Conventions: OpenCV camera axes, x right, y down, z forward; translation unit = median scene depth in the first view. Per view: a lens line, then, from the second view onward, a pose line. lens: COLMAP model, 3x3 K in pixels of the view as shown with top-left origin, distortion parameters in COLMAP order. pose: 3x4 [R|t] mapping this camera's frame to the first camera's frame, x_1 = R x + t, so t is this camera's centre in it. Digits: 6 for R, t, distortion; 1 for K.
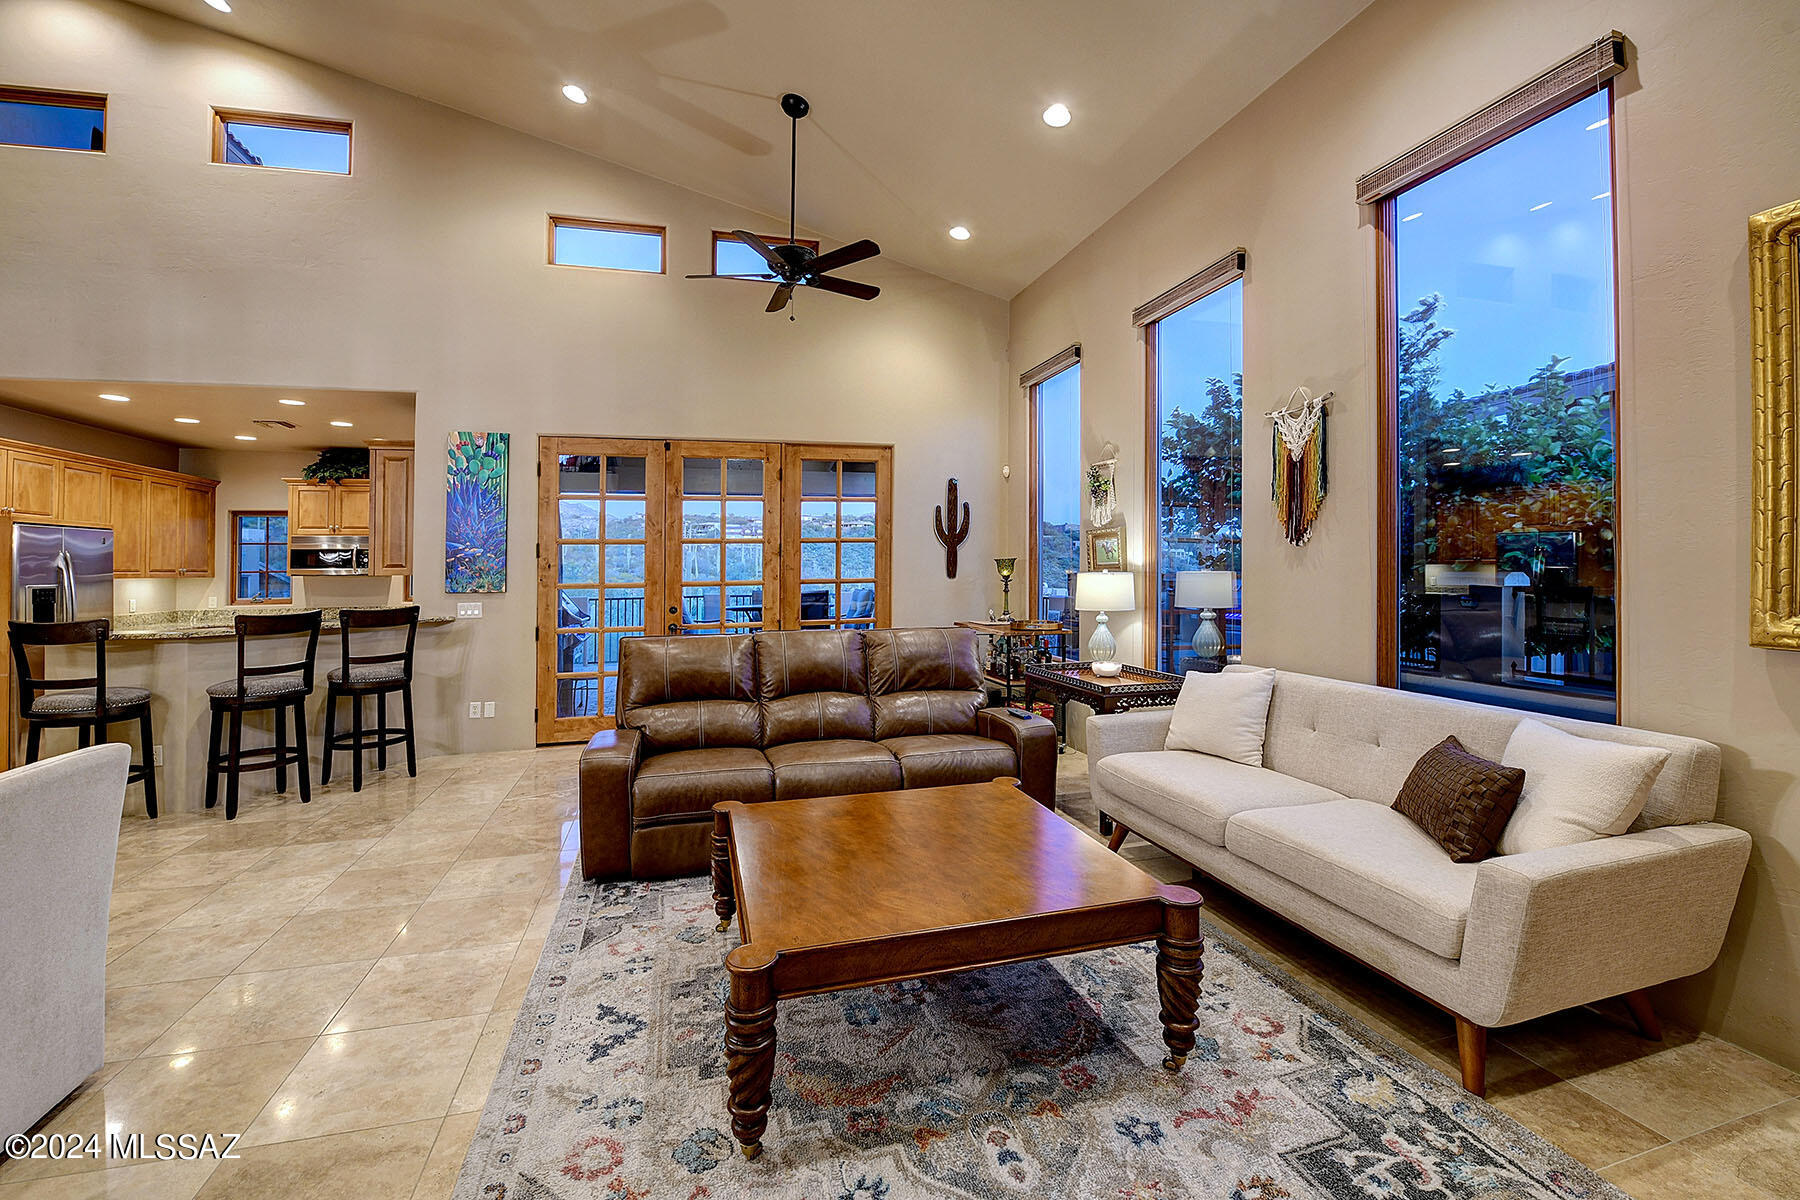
lens RADIAL K [[716.7, 0, 839.8], [0, 716.7, 521.2], [0, 0, 1]] dist [-0.026477, -0.000259]
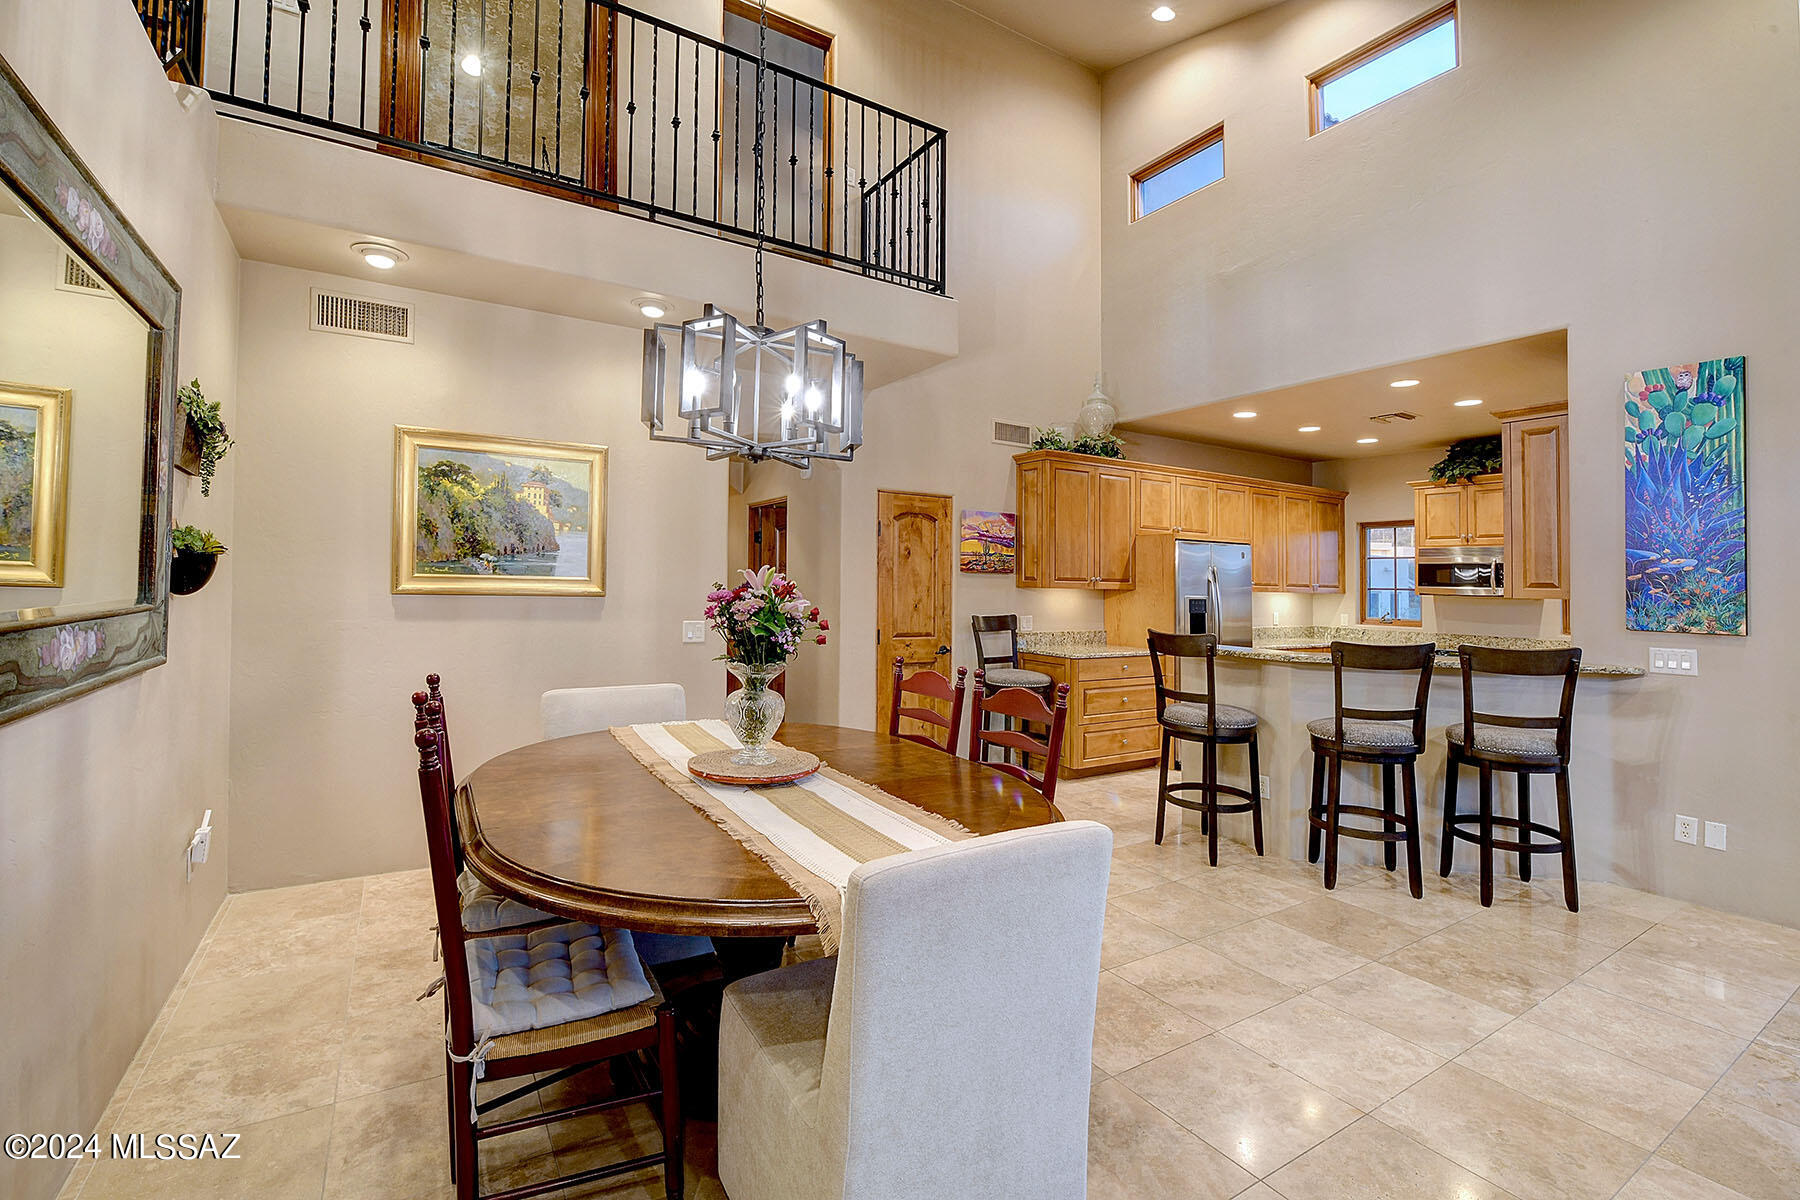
lens RADIAL K [[786.4, 0, 967.8], [0, 786.4, 561.3], [0, 0, 1]] dist [-0.016136, -0.000424]
pose [[0.355193, -0.005744, -0.934775, -0.123117], [0.035420, 0.999346, 0.007318, 0.015352], [0.934122, -0.035709, 0.355165, 0.220852]]
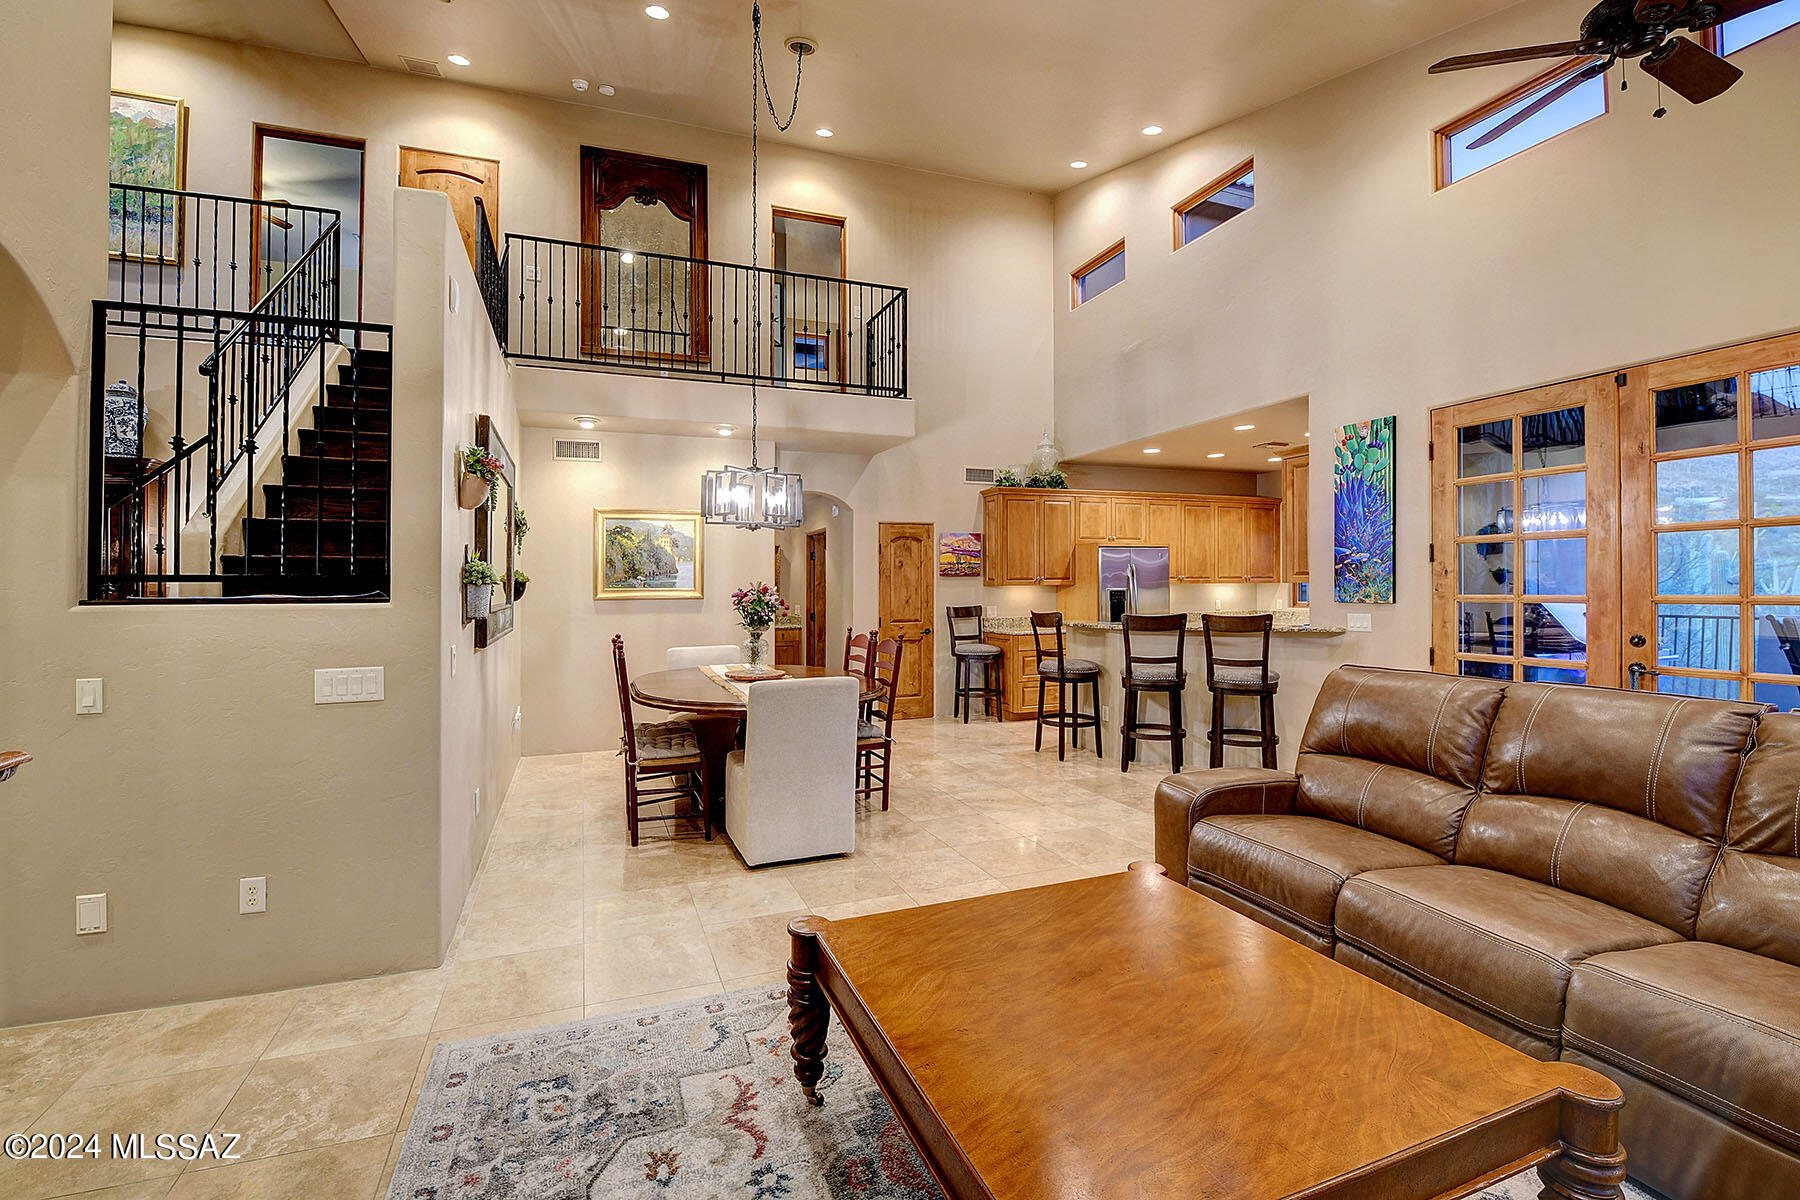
lens RADIAL K [[756.5, 0, 900.0], [0, 756.5, 515.7], [0, 0, 1]] dist [-0.019242, -0.000122]
pose [[0.138542, -0.078571, -0.987235, 0.363871], [0.072322, 0.994989, -0.069039, 0.015865], [0.987712, -0.061834, 0.143530, 0.317739]]
